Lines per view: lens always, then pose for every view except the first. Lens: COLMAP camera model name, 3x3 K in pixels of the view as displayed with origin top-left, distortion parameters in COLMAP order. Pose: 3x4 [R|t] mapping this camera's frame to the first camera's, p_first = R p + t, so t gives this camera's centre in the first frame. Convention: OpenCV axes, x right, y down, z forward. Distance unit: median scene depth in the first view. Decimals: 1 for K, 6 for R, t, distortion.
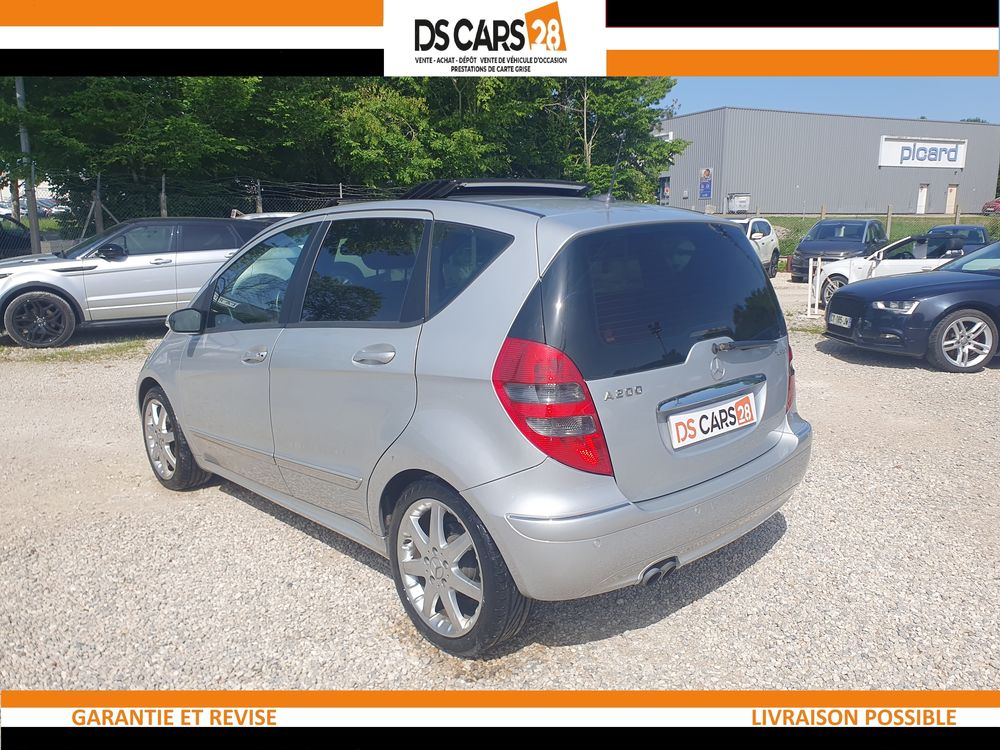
lens RADIAL K [[757.4, 0, 500.0], [0, 757.4, 375.0], [0, 0, 1]] dist [0.017462, 0.003430]
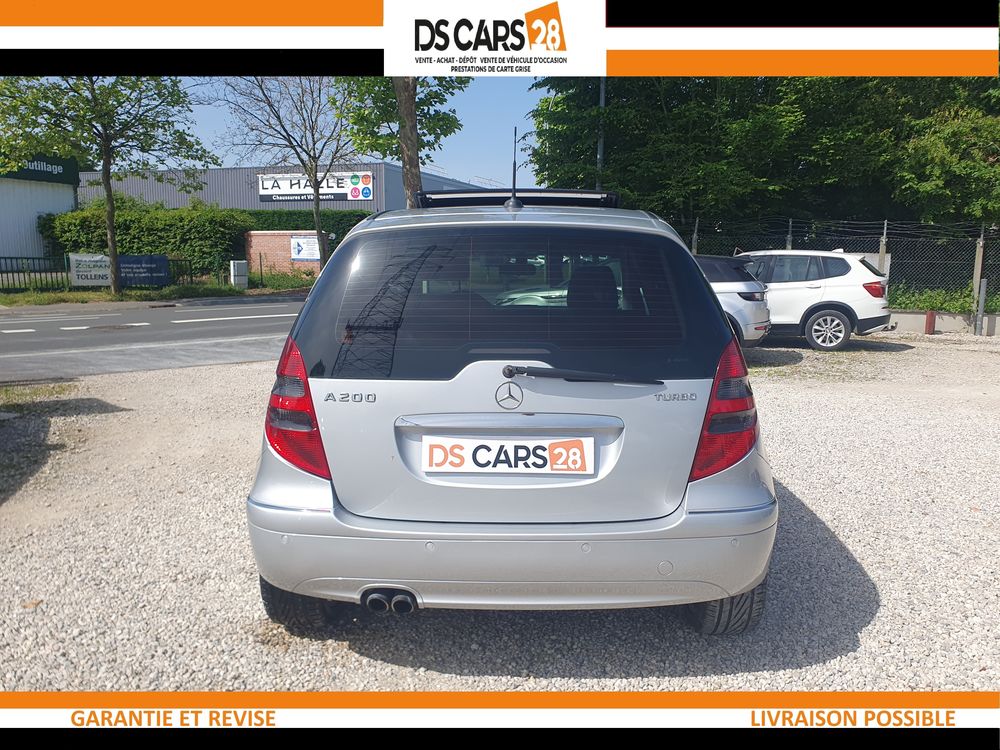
lens RADIAL K [[757.4, 0, 500.0], [0, 757.4, 375.0], [0, 0, 1]] dist [0.017462, 0.003430]
pose [[0.734258, 0.109788, -0.669934, 0.816348], [-0.146340, 0.989233, 0.001722, -0.029047], [0.662910, 0.096774, 0.742419, 0.350673]]
